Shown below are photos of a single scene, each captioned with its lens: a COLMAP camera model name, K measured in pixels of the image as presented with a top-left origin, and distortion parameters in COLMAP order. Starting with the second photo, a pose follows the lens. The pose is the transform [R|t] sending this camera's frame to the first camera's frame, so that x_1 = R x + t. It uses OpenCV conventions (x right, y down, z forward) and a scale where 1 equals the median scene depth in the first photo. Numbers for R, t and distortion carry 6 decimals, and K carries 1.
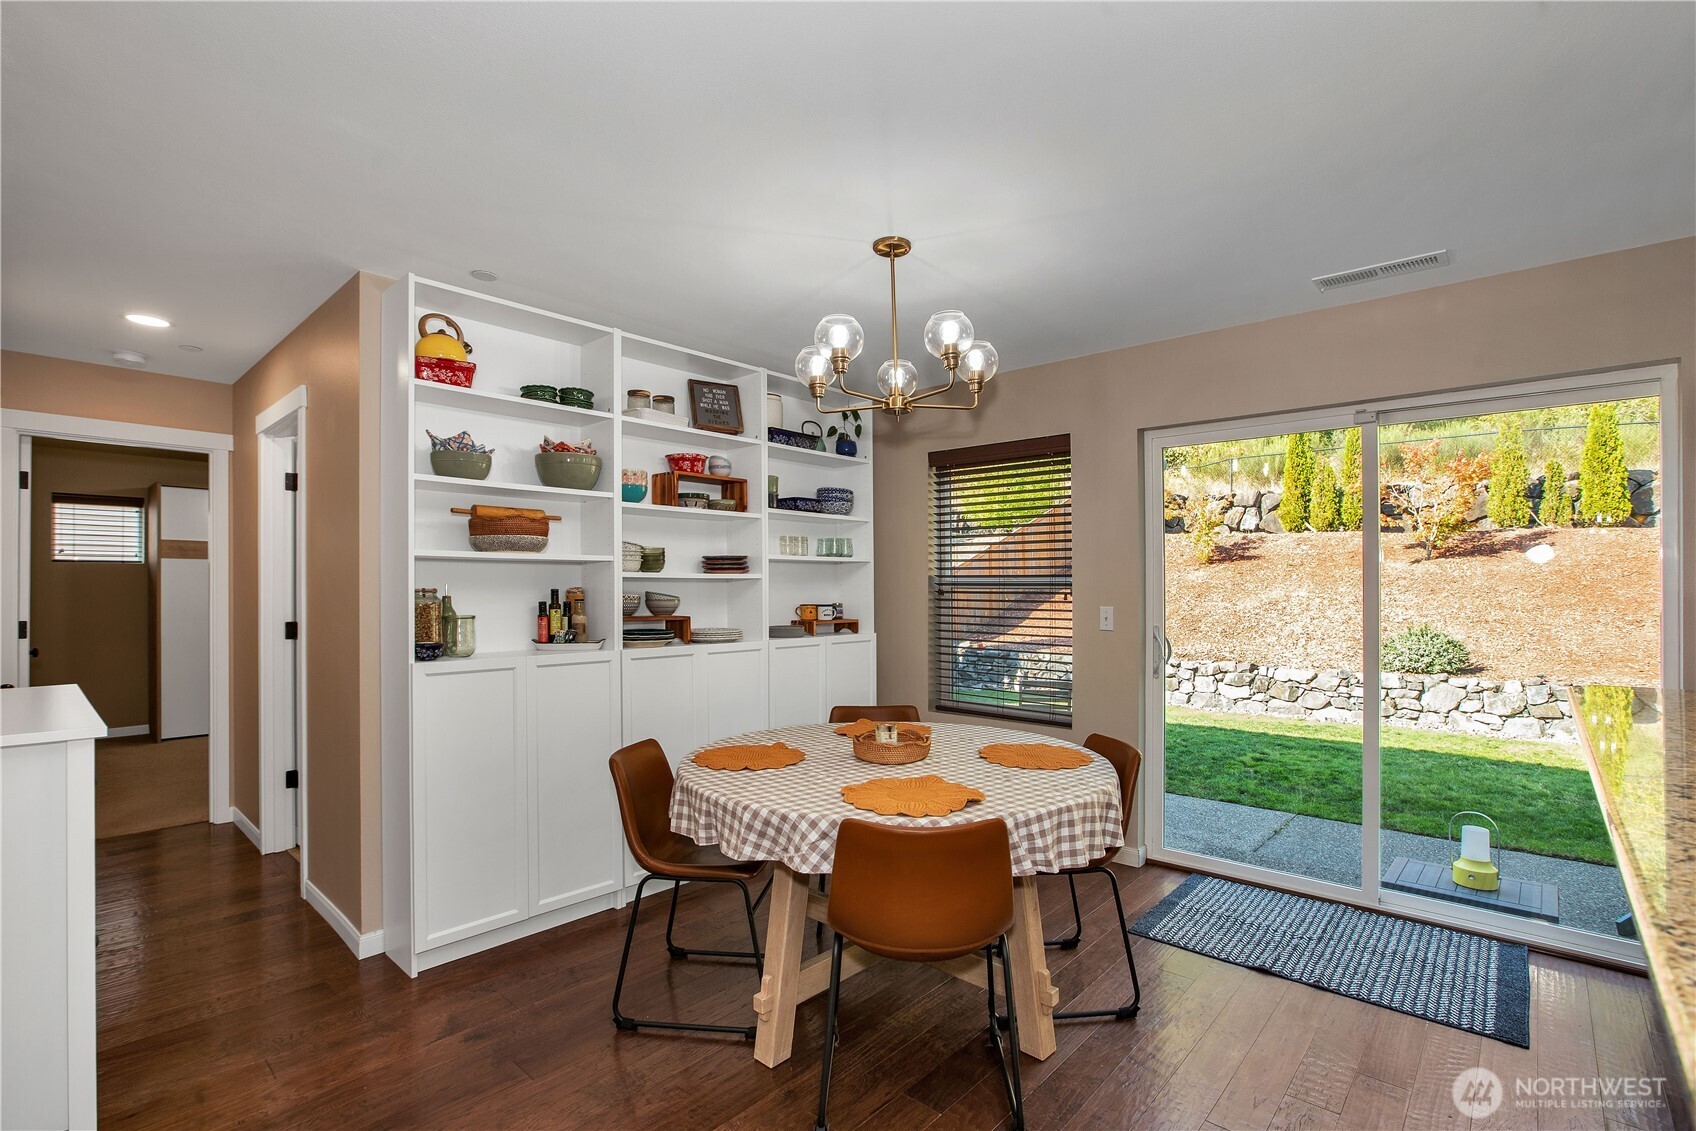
lens RADIAL K [[811.7, 0, 860.0], [0, 811.7, 585.9], [0, 0, 1]] dist [-0.002204, 0.000135]
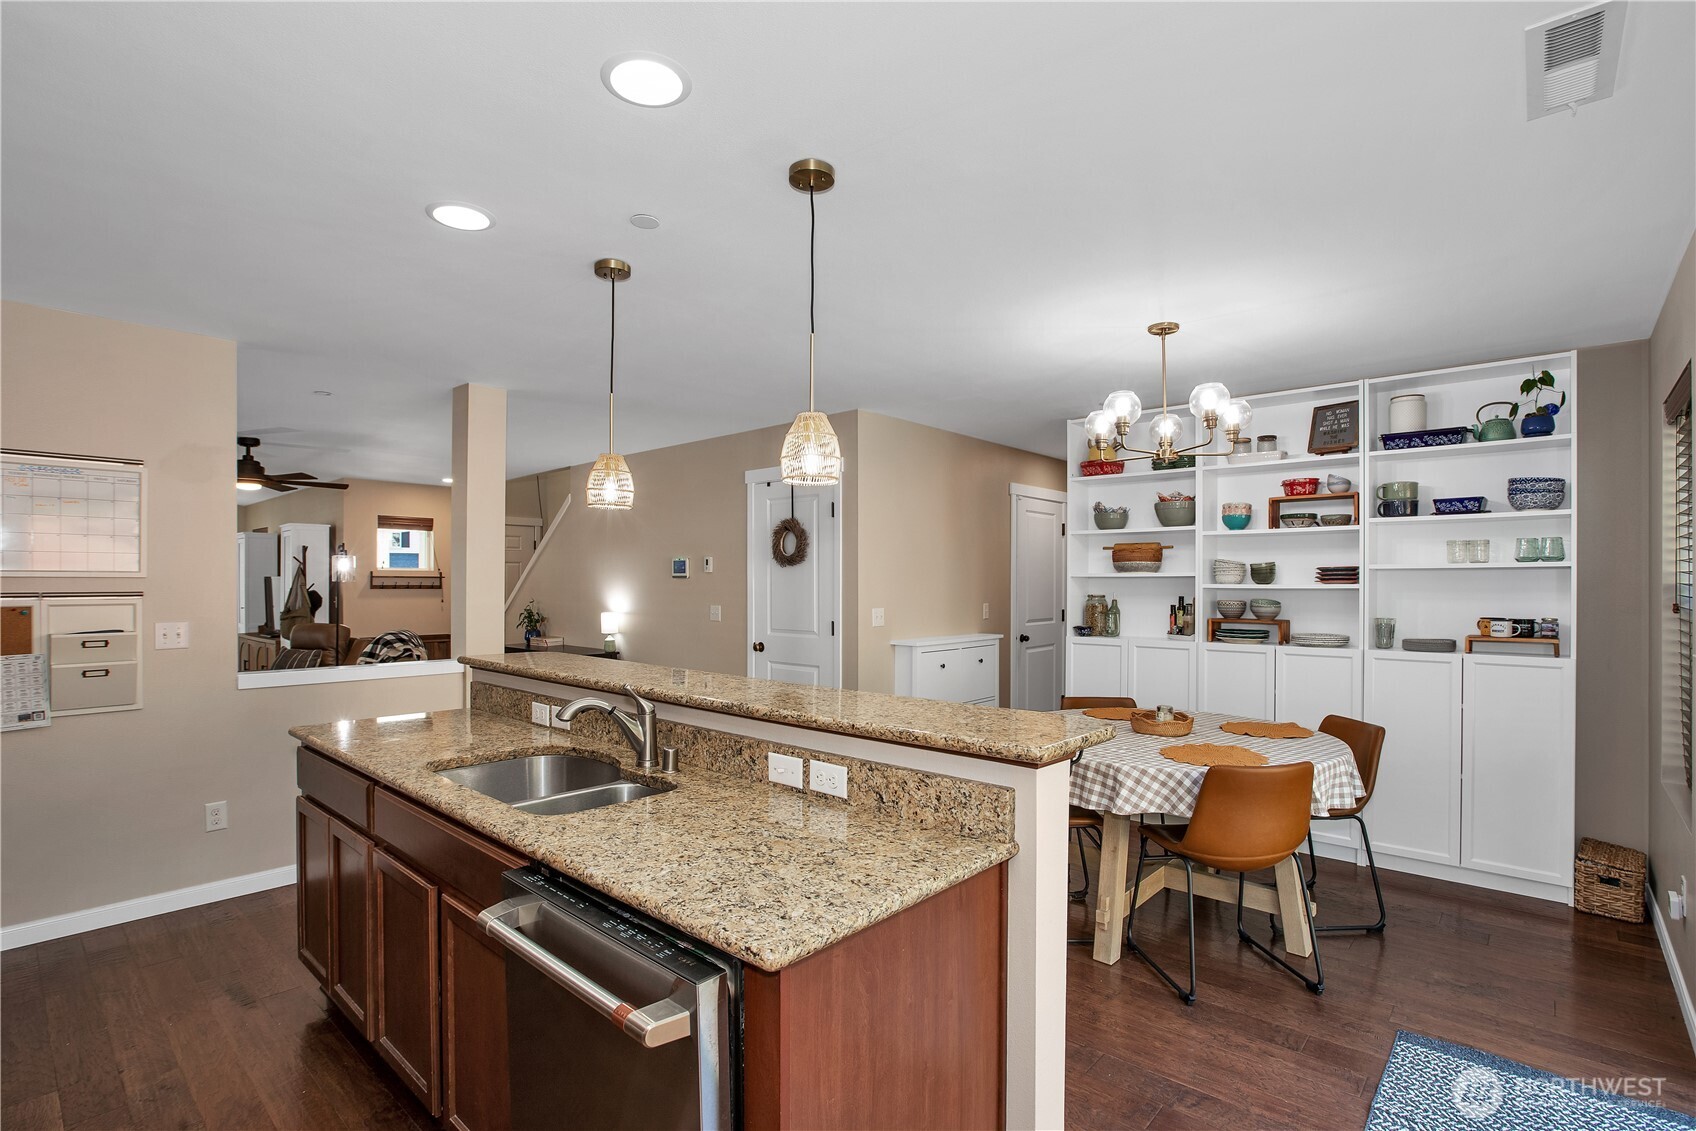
lens RADIAL K [[811.7, 0, 860.0], [0, 811.7, 585.9], [0, 0, 1]] dist [-0.002204, 0.000135]
pose [[-0.030999, 0.004937, -0.999507, 0.940336], [0.006115, 0.999970, 0.004750, -0.021723], [0.999501, -0.005965, -0.031029, 0.422565]]
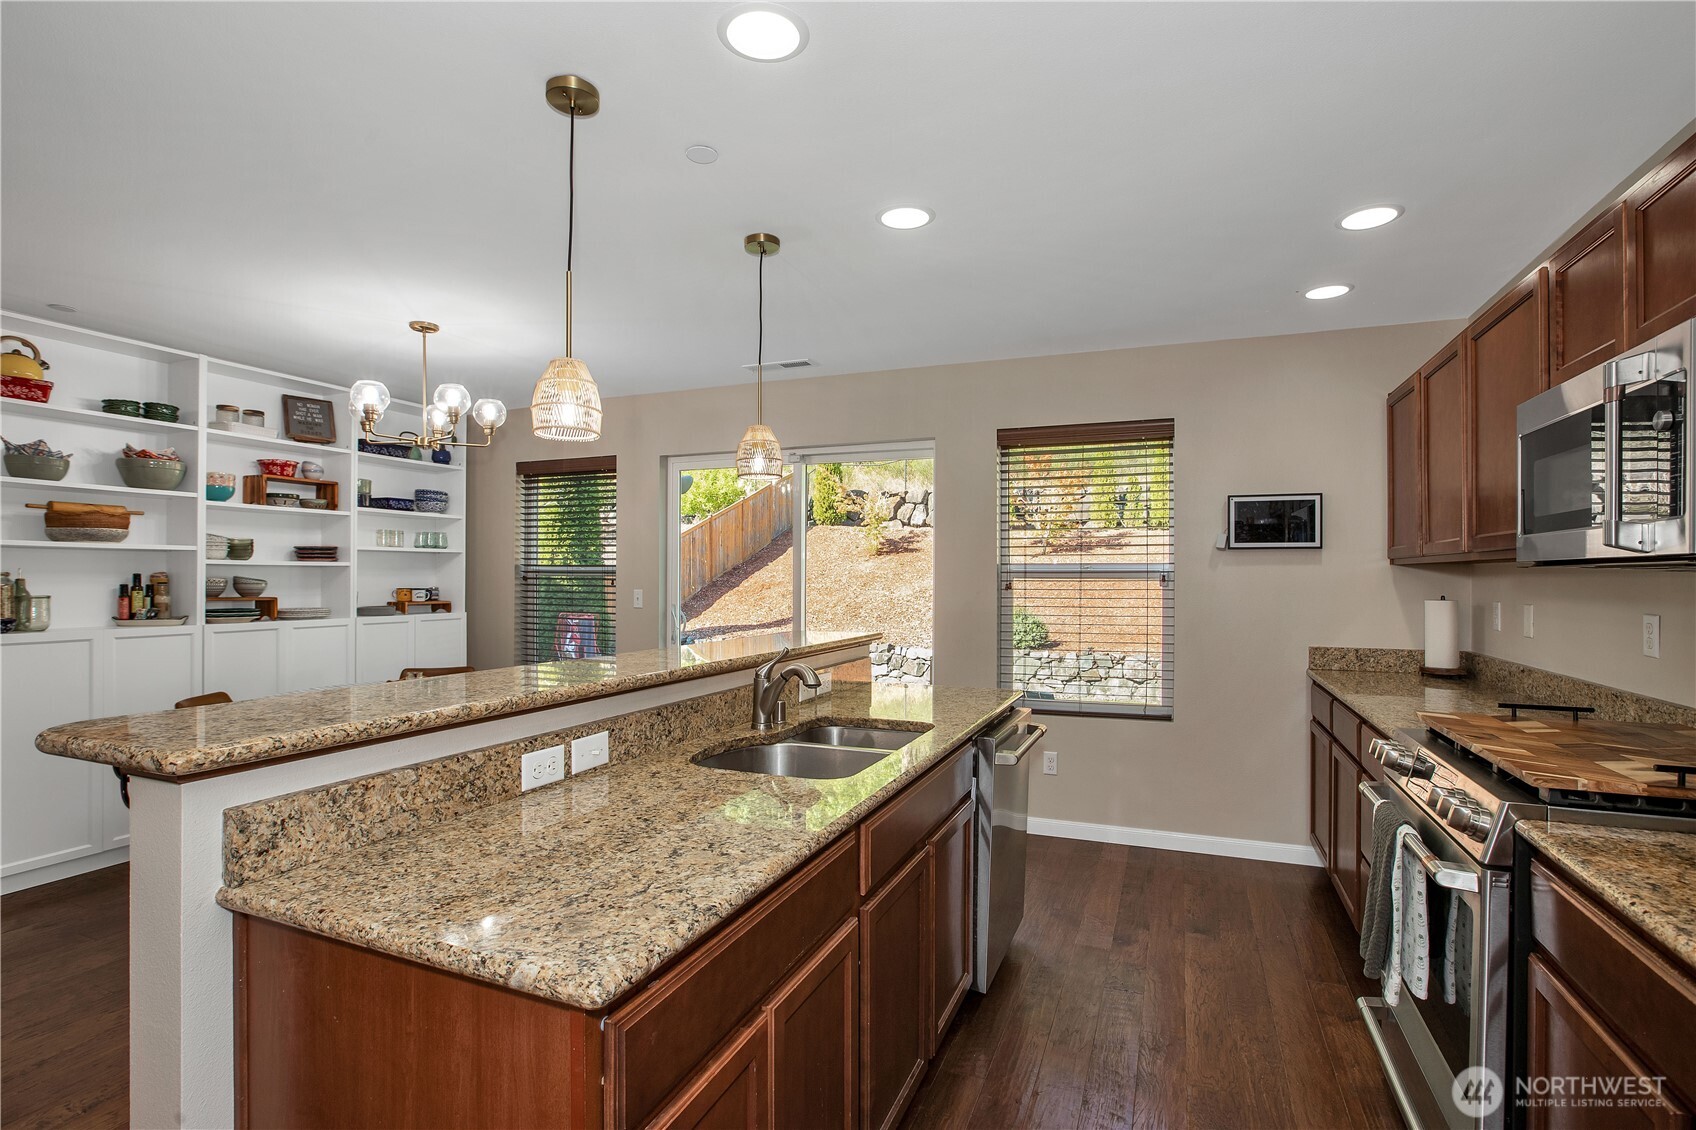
lens RADIAL K [[836.2, 0, 810.1], [0, 836.2, 567.8], [0, 0, 1]] dist [0.000673, 0.014576]
pose [[0.961596, 0.007842, 0.274355, 0.196698], [-0.005696, 0.999947, -0.008617, 0.000445], [-0.274408, 0.006724, 0.961590, -0.380206]]
